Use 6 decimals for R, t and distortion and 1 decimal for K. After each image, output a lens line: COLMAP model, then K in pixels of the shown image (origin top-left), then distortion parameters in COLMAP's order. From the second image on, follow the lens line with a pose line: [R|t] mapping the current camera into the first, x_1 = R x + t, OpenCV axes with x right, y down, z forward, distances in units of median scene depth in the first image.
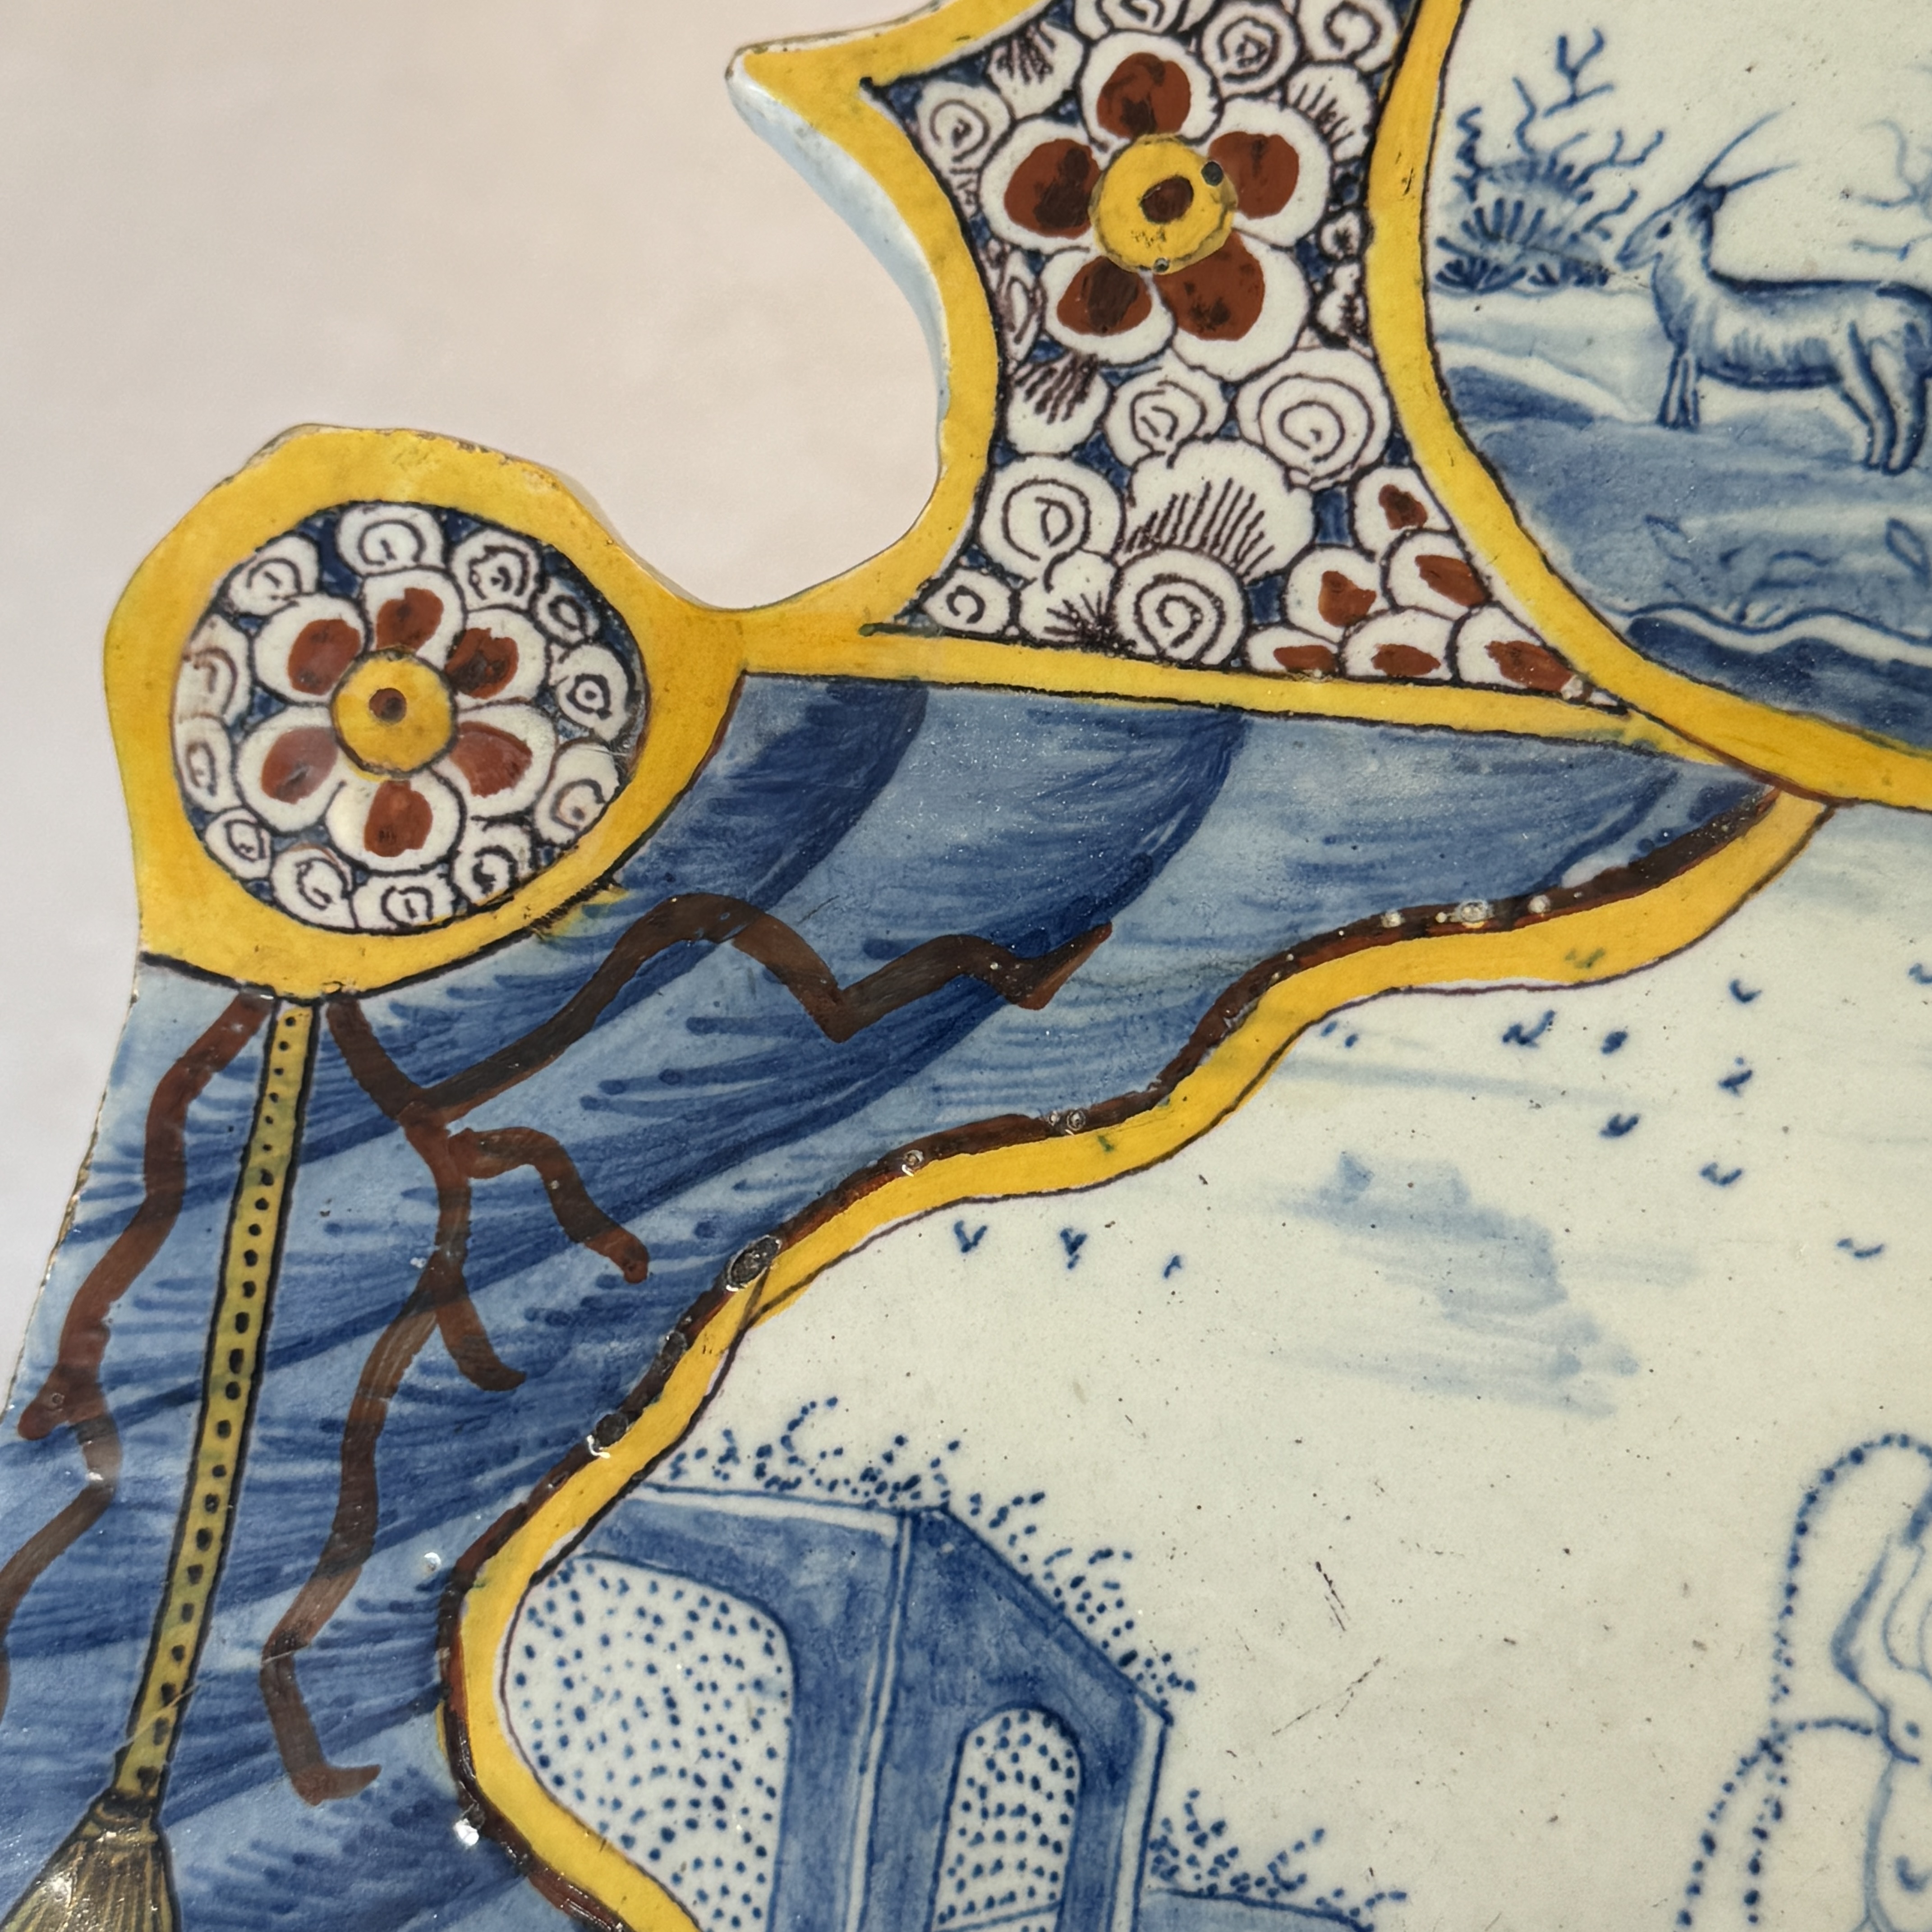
lens RADIAL K [[3656.9, 0, 951.1], [0, 3656.9, 961.0], [0, 0, 1]] dist [0.121926, 0.000000]
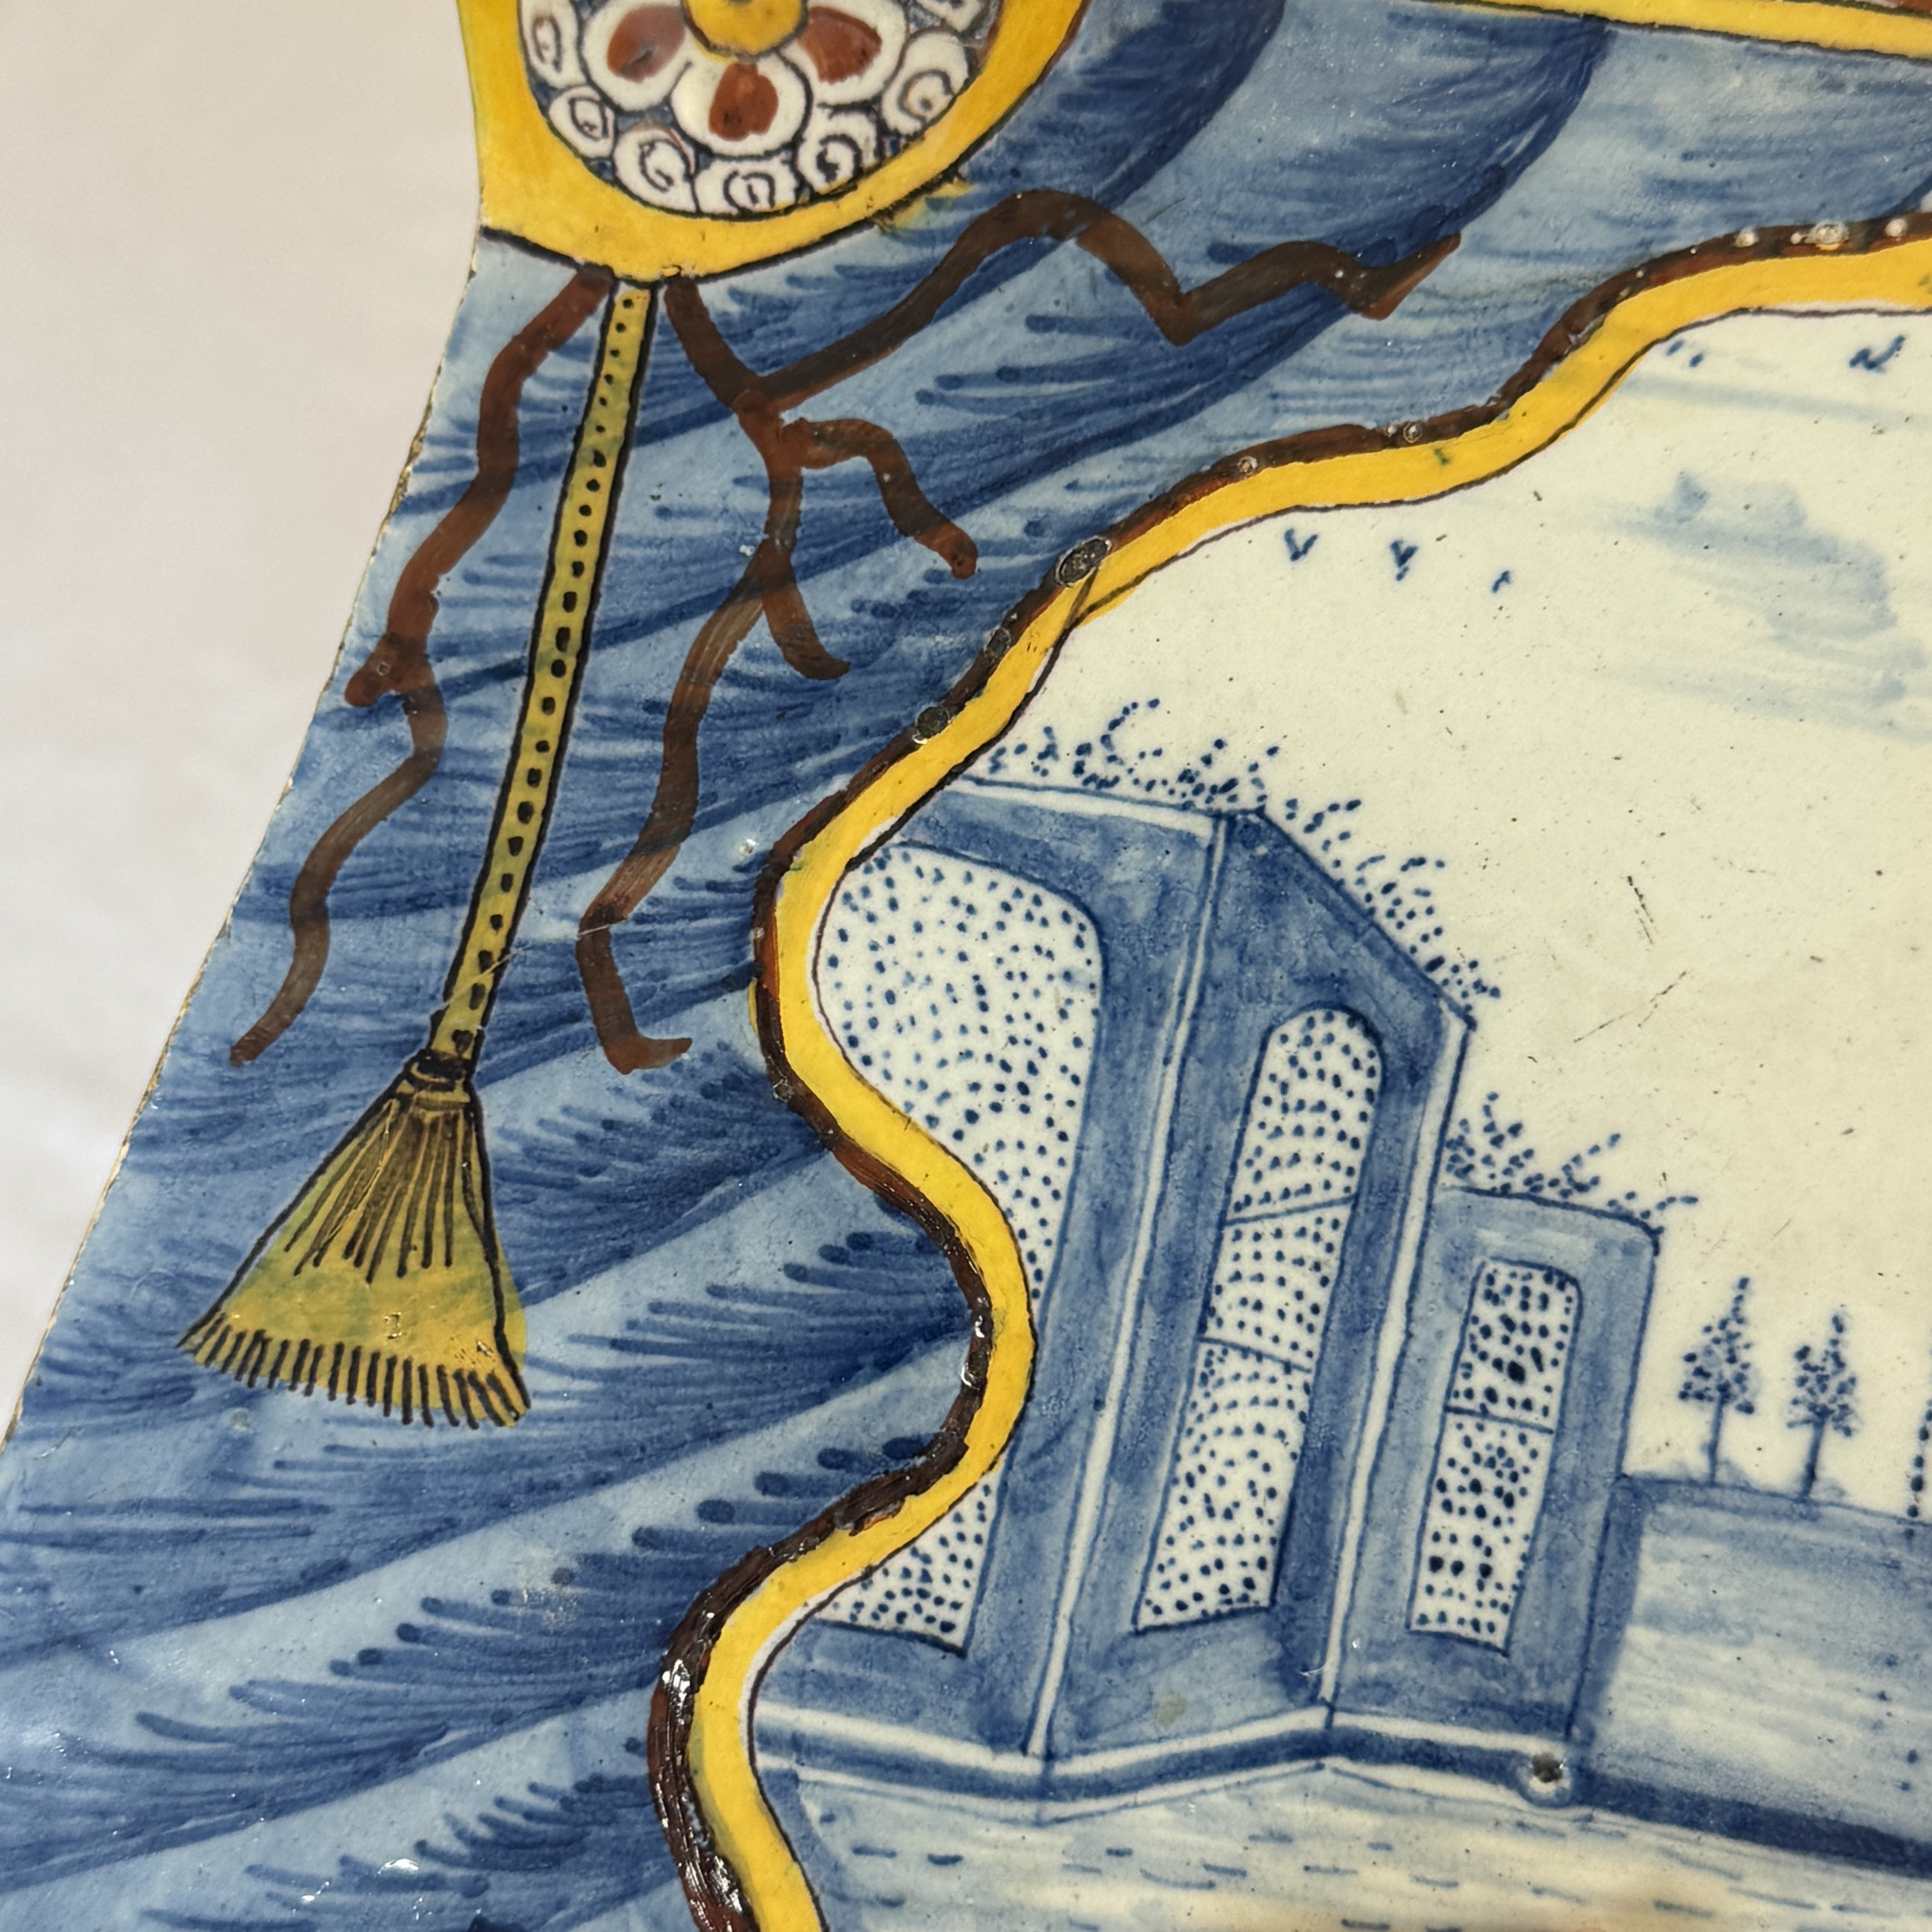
lens RADIAL K [[3656.9, 0, 977.3], [0, 3656.9, 966.4], [0, 0, 1]] dist [0.121926, 0.000000]
pose [[0.998748, 0.049339, 0.008273, -0.086275], [-0.049724, 0.997207, 0.055728, 0.139588], [-0.005501, -0.056070, 0.998412, -0.011768]]
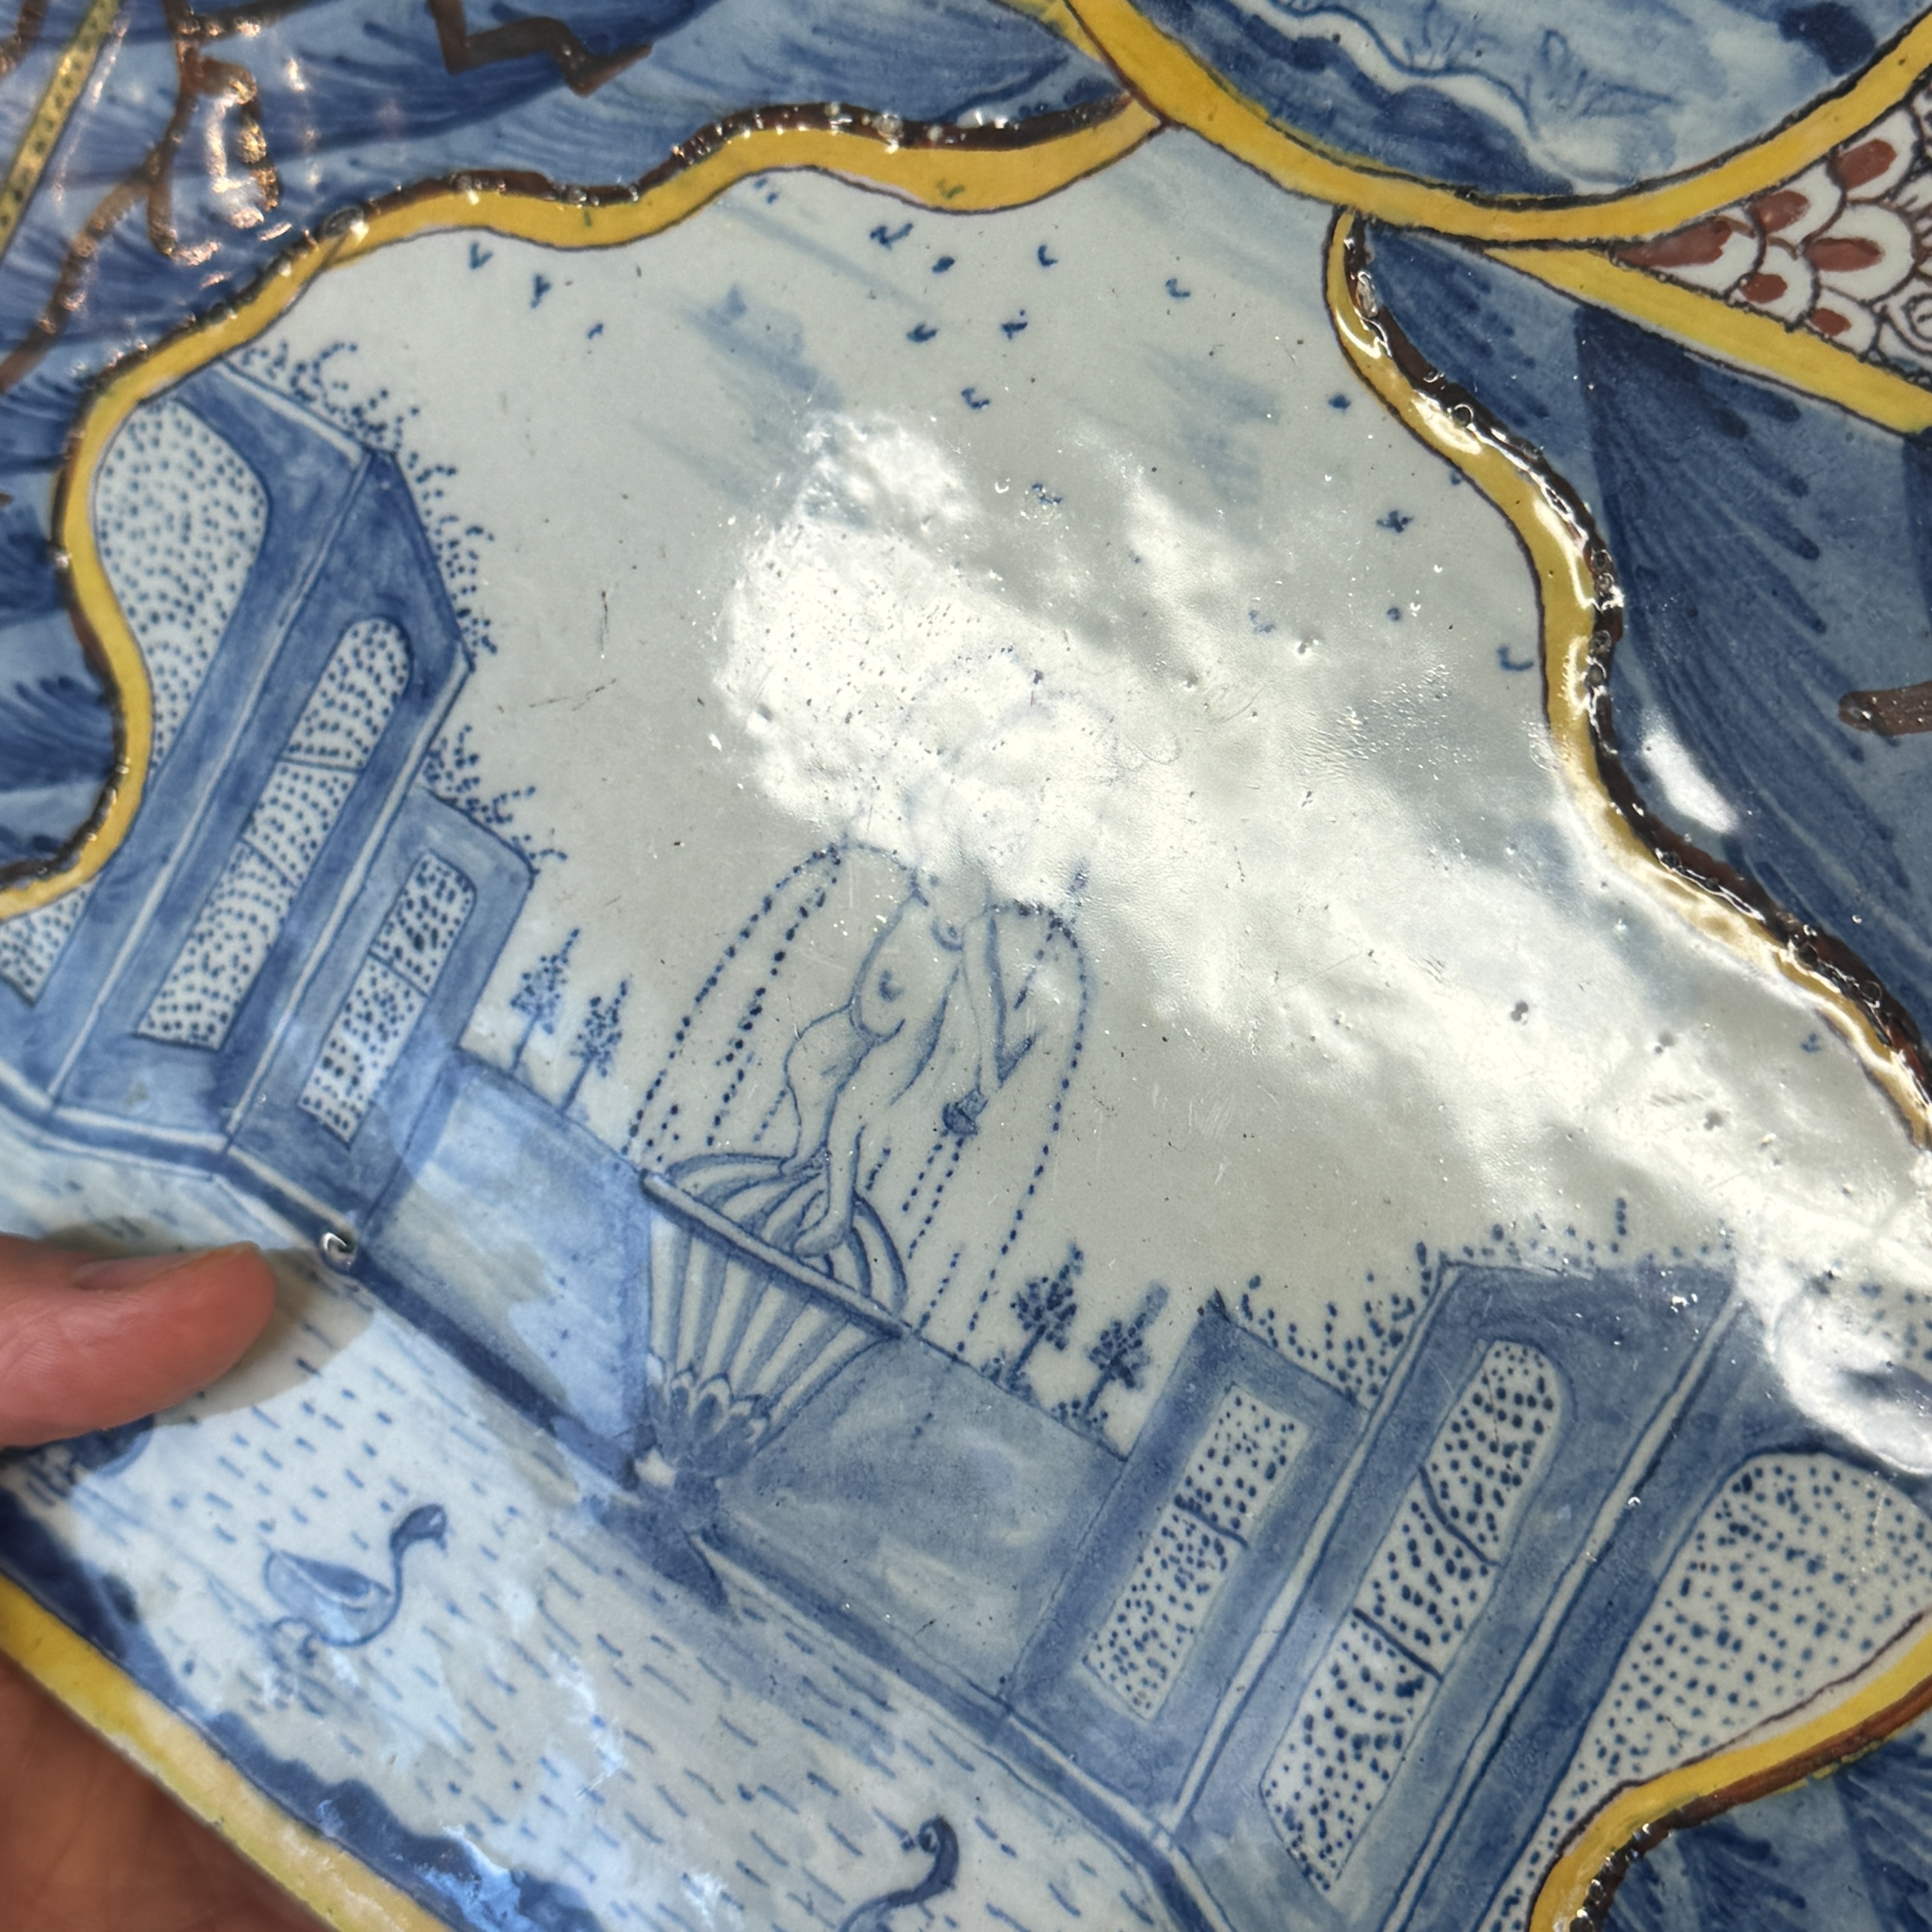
lens RADIAL K [[3656.9, 0, 929.6], [0, 3656.9, 975.9], [0, 0, 1]] dist [0.121926, 0.000000]
pose [[0.846968, 0.391312, -0.359888, 0.684708], [-0.339803, 0.919068, 0.199618, -0.002052], [0.408874, -0.046779, 0.911391, -0.092318]]
